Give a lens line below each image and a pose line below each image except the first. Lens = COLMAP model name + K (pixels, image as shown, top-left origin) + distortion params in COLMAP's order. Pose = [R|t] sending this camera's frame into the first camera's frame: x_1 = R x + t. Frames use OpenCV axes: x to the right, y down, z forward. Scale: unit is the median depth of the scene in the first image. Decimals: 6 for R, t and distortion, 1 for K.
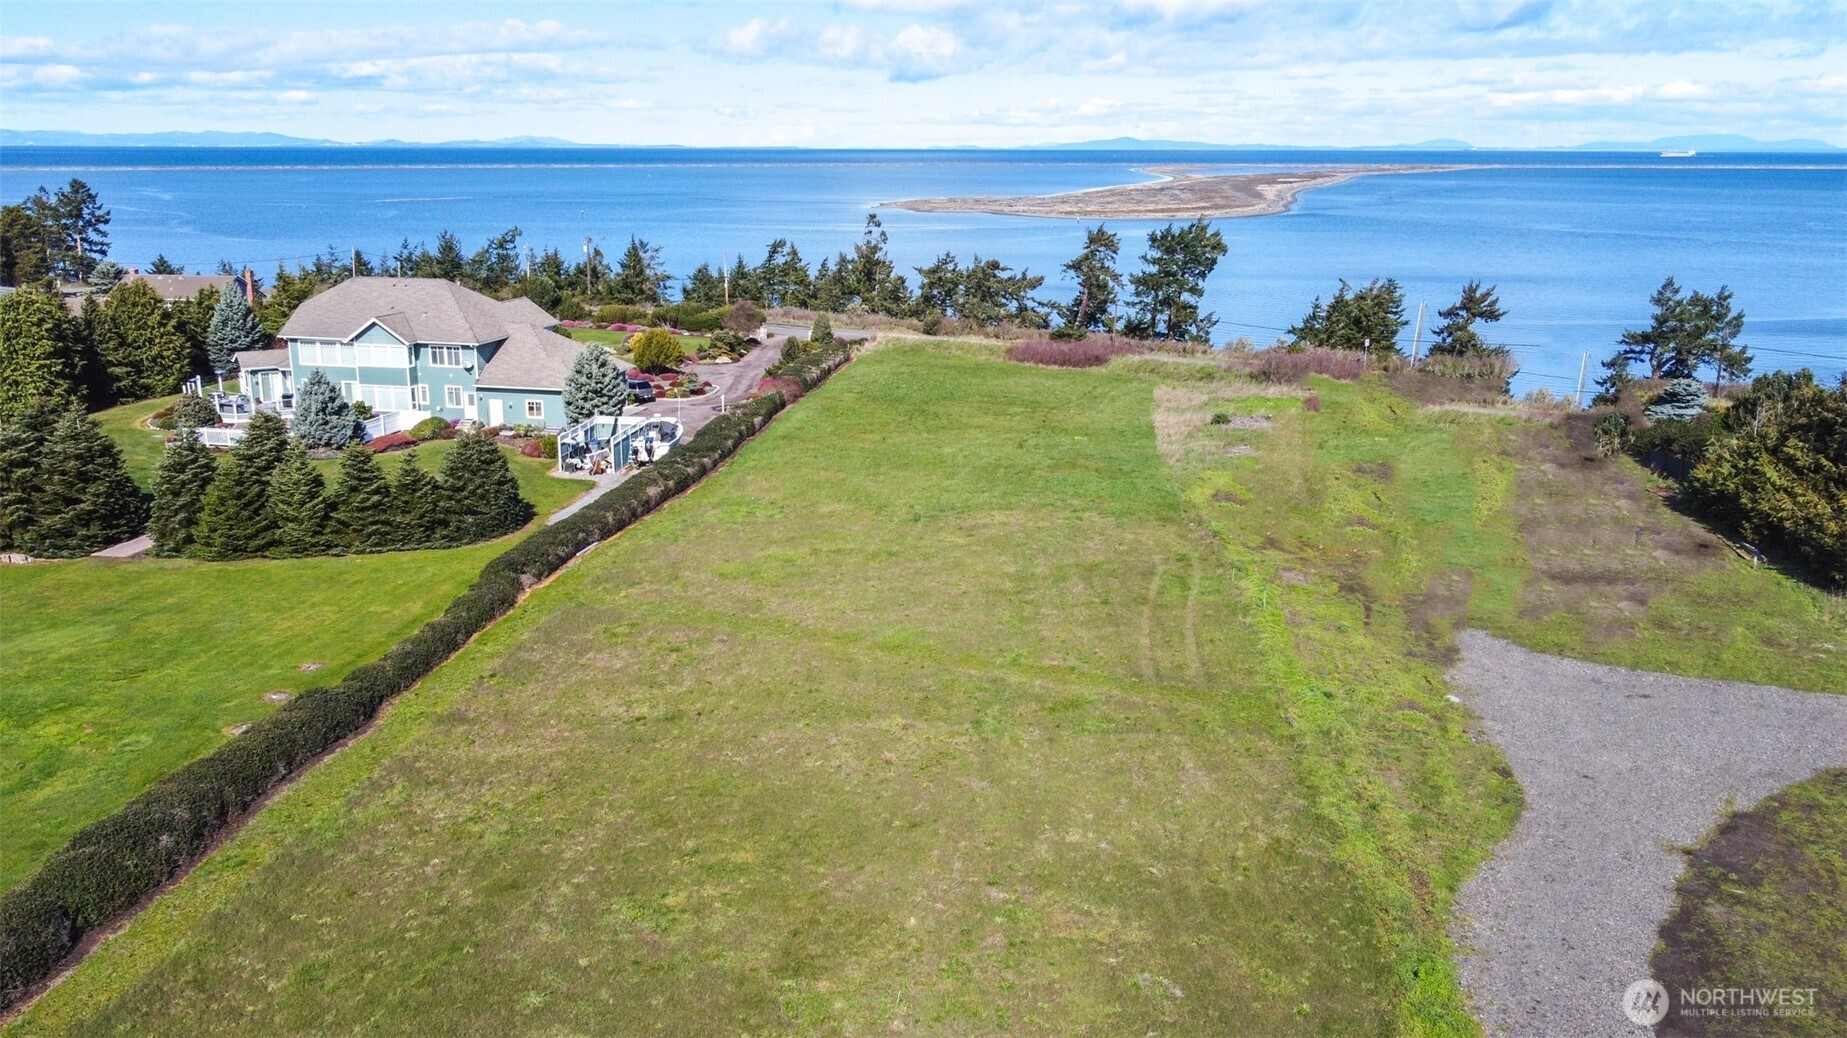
lens RADIAL K [[1437.2, 0, 923.5], [0, 1437.2, 519.0], [0, 0, 1]] dist [-0.003230, -0.012950]
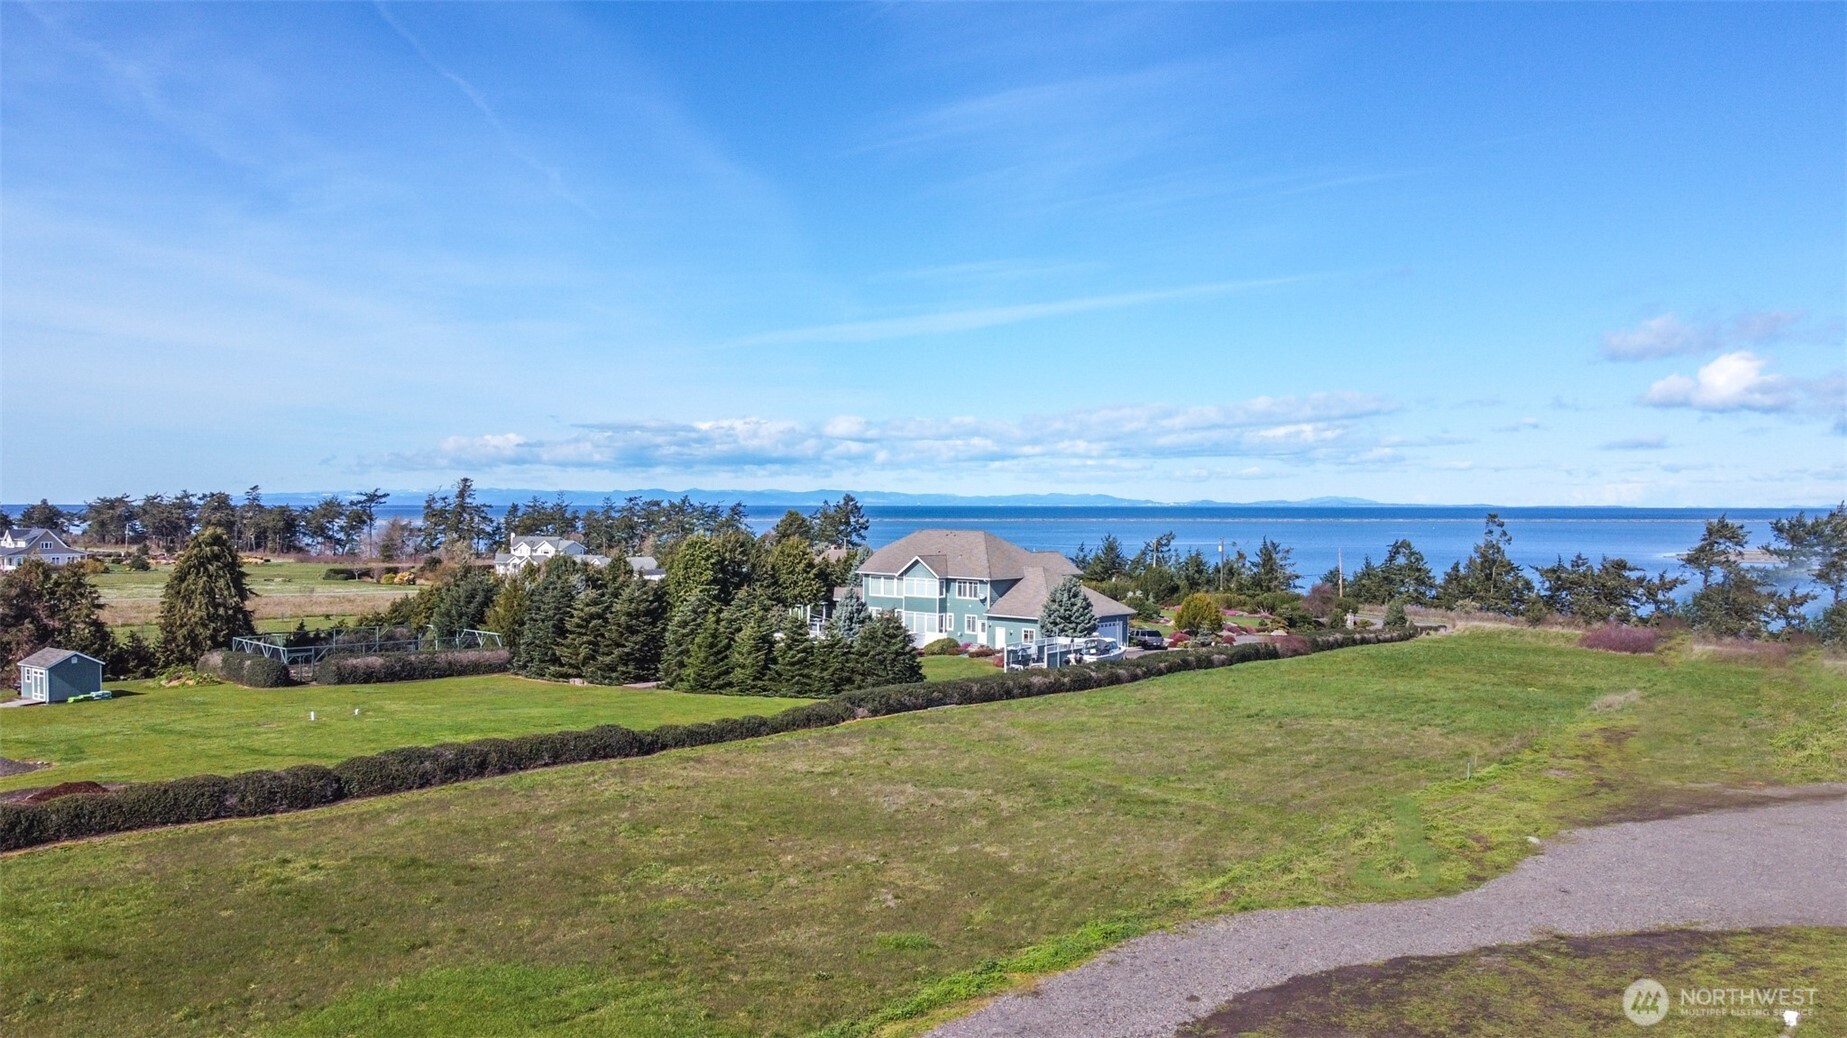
lens RADIAL K [[1415.6, 0, 917.2], [0, 1415.6, 513.3], [0, 0, 1]] dist [-0.003260, -0.013283]
pose [[0.858150, 0.000114, -0.513399, 0.259291], [-0.125443, 0.969736, -0.209464, 0.084612], [0.497837, 0.244154, 0.832194, -0.011599]]
